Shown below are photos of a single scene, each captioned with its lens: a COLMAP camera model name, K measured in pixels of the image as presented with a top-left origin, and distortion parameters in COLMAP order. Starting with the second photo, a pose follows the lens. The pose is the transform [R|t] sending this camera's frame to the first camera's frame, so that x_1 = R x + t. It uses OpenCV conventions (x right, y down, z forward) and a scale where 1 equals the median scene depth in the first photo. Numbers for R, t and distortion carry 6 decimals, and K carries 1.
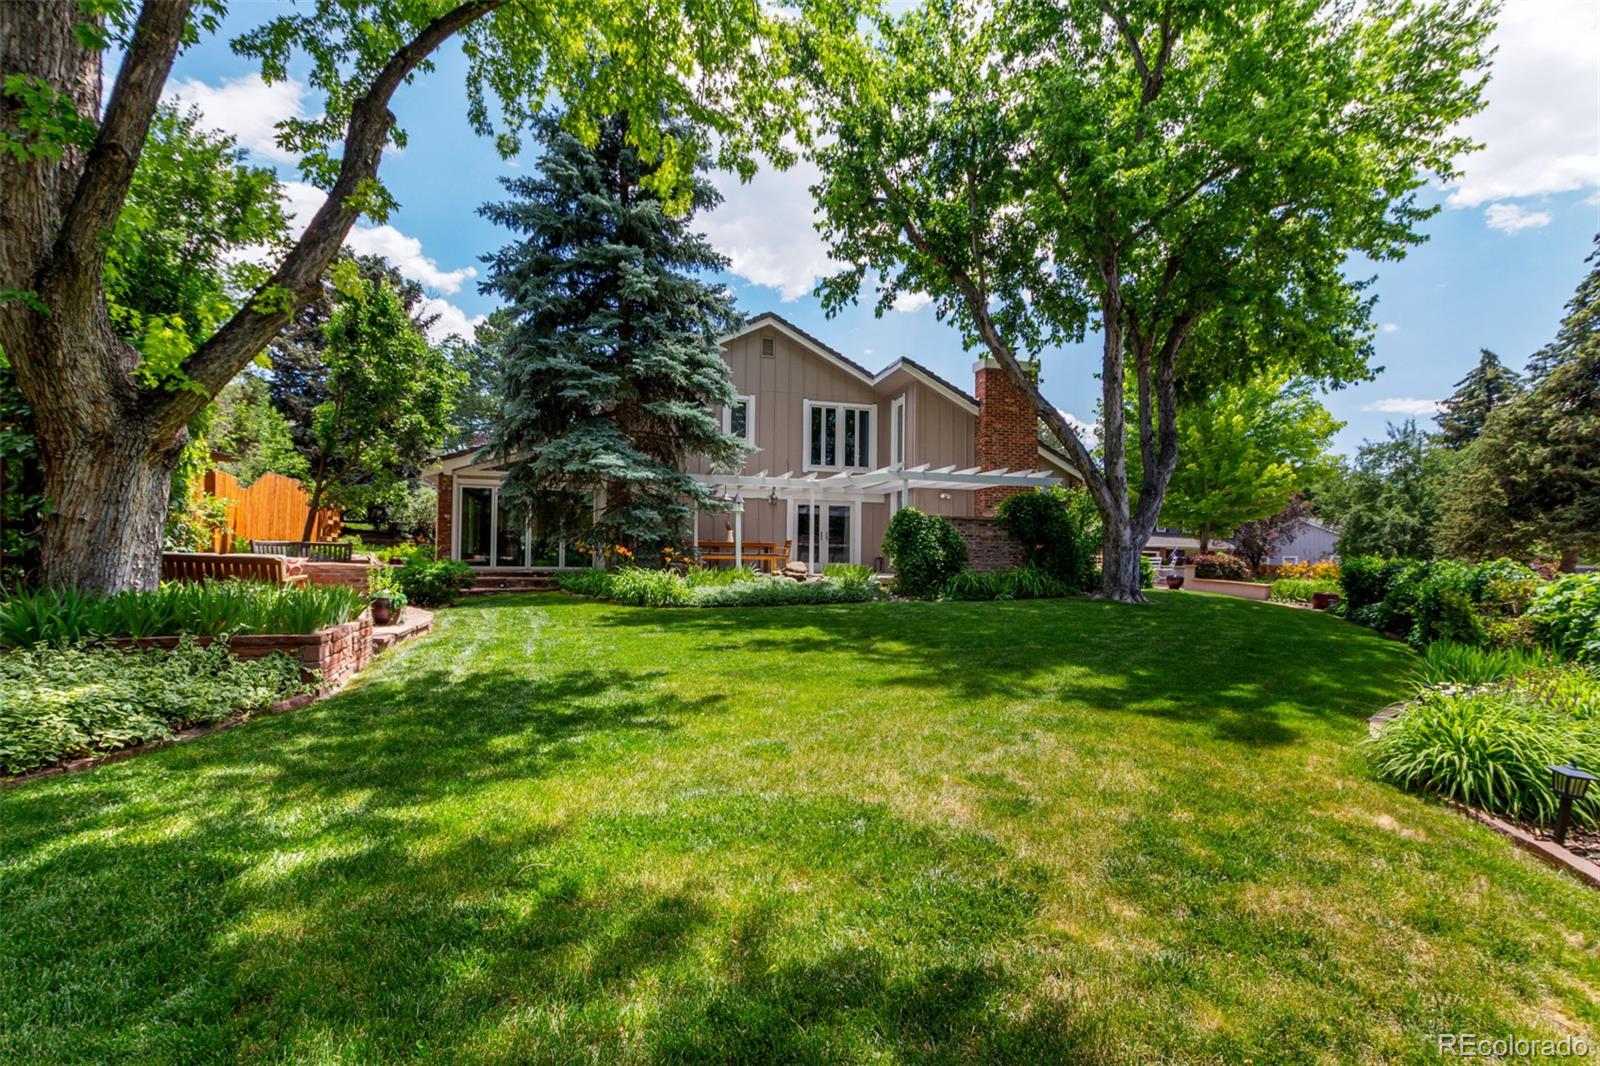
lens RADIAL K [[743.9, 0, 808.1], [0, 743.9, 543.5], [0, 0, 1]] dist [0.004347, -0.000954]
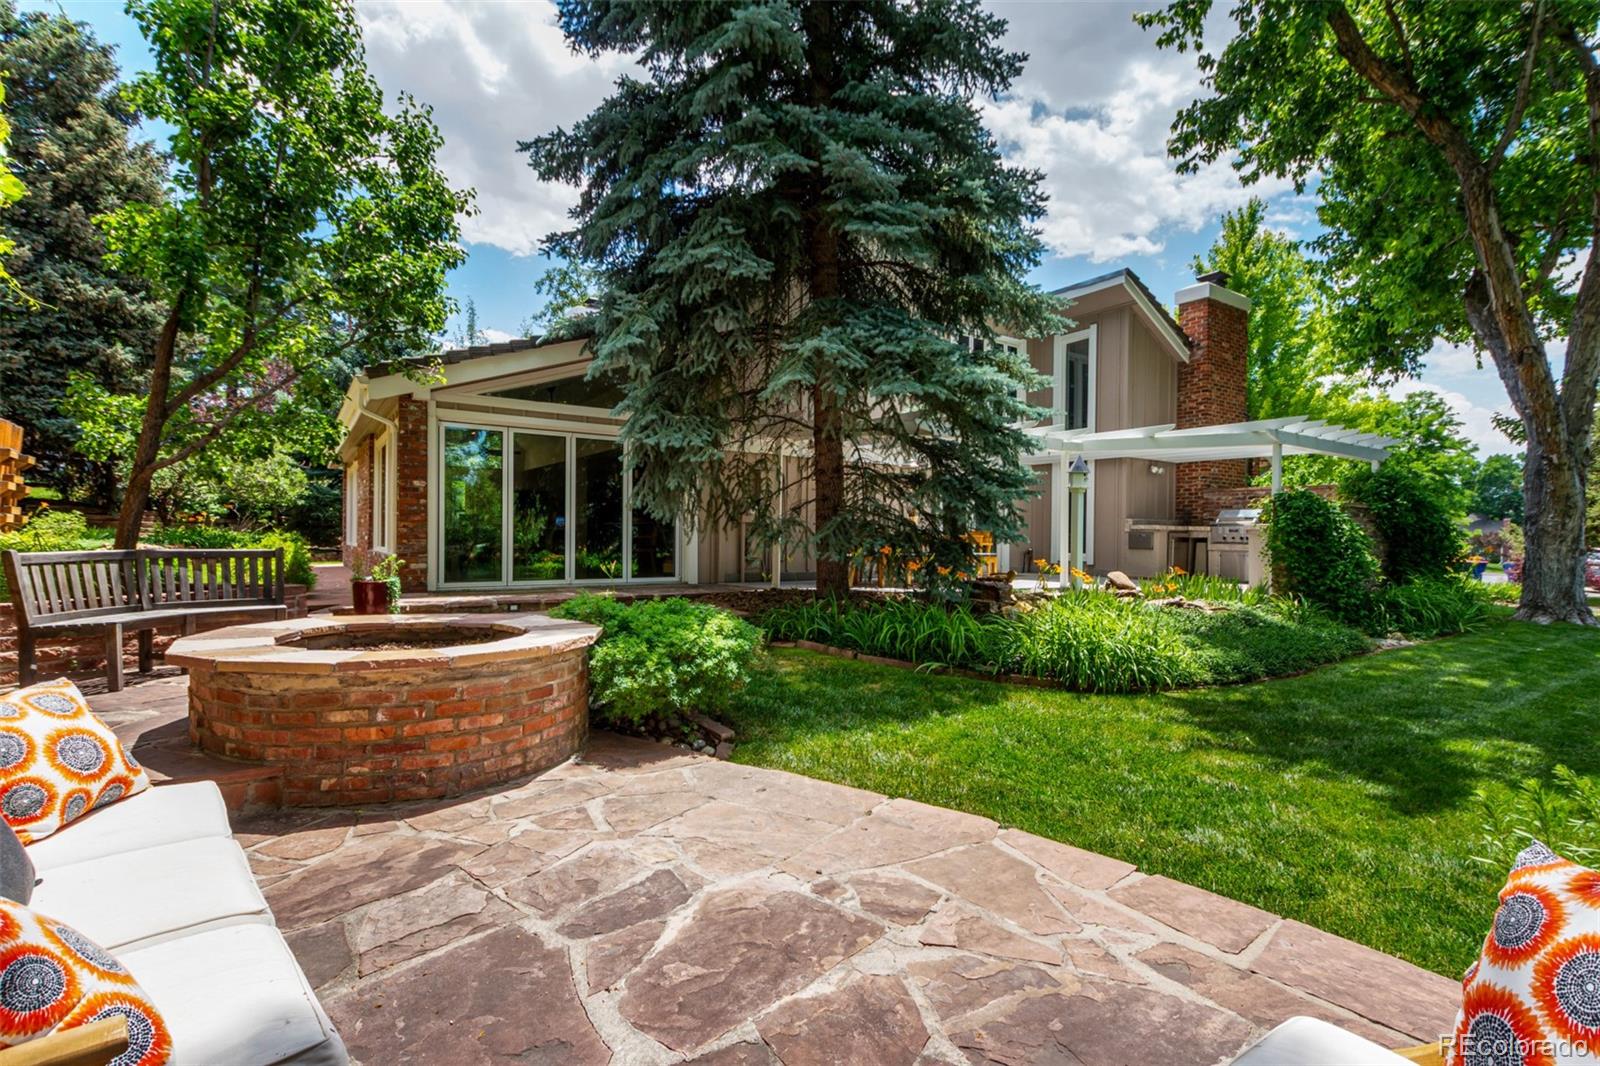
lens RADIAL K [[743.9, 0, 808.1], [0, 743.9, 543.5], [0, 0, 1]] dist [0.004347, -0.000954]
pose [[0.944151, -0.006180, 0.329456, -0.385386], [-0.006932, 0.999230, 0.038609, -0.017017], [-0.329441, -0.038736, 0.943381, 0.424592]]
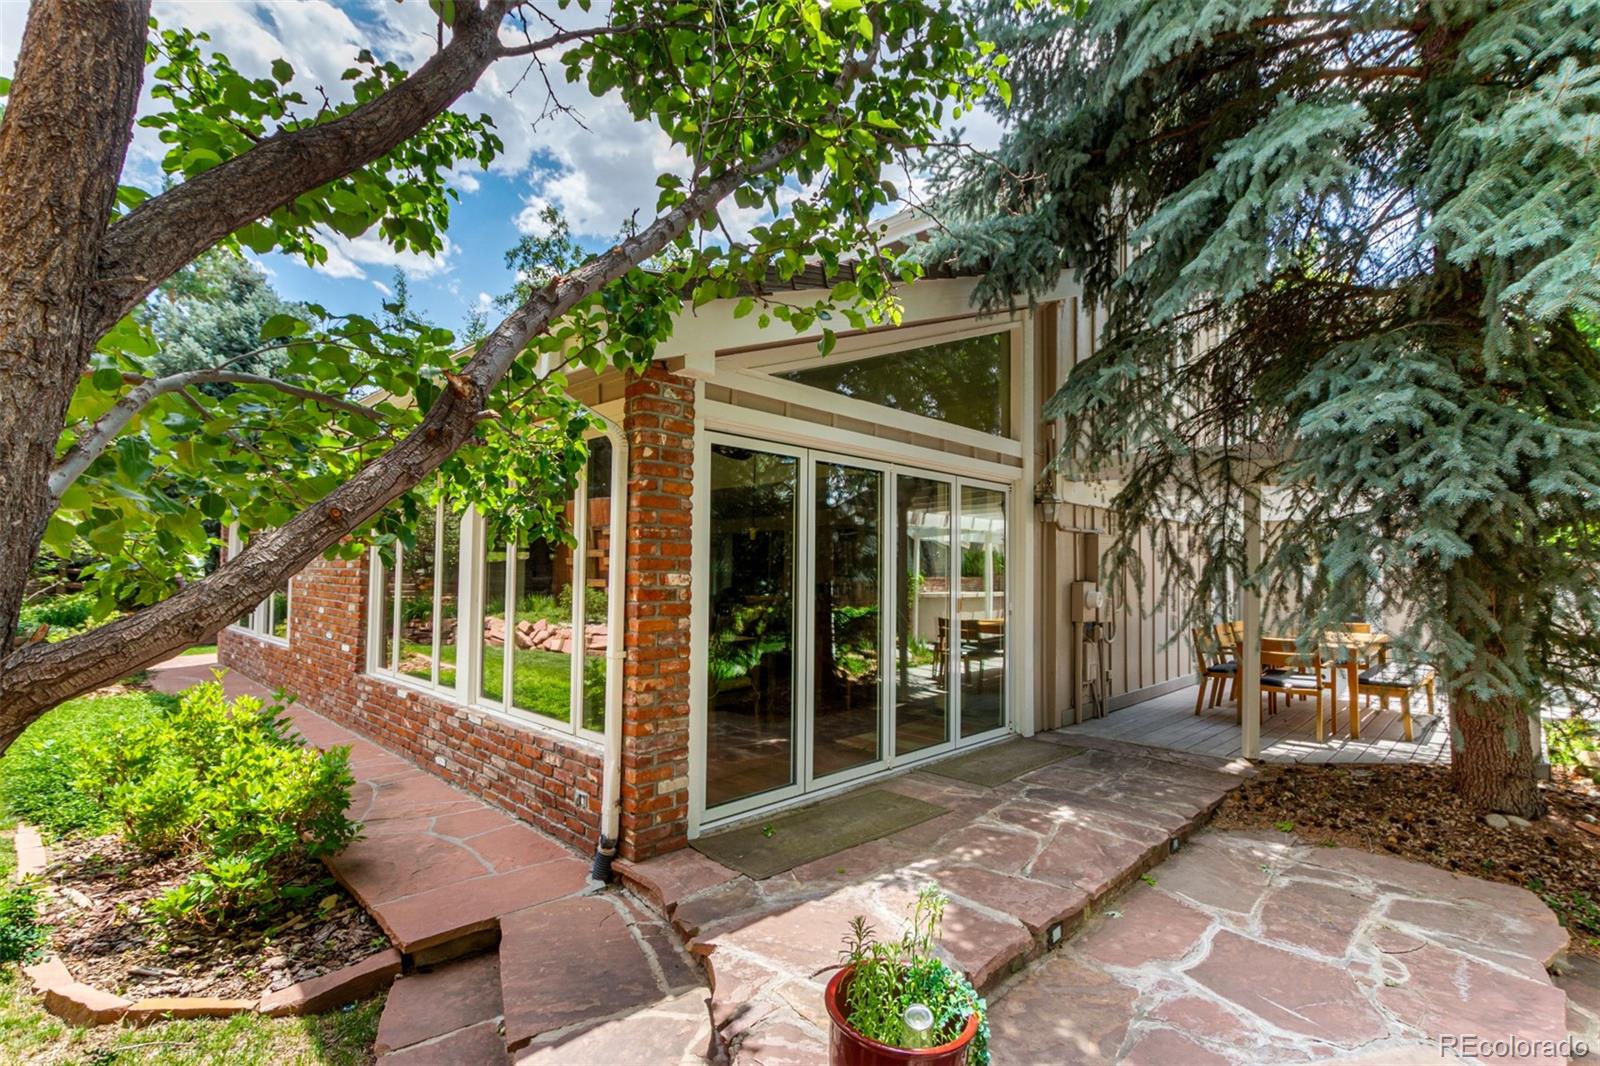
lens RADIAL K [[743.9, 0, 808.1], [0, 743.9, 543.5], [0, 0, 1]] dist [0.004347, -0.000954]
pose [[0.861537, 0.014369, 0.507491, -0.531680], [-0.012664, 0.999897, -0.006811, -0.043684], [-0.507536, -0.000559, 0.861630, 0.772335]]
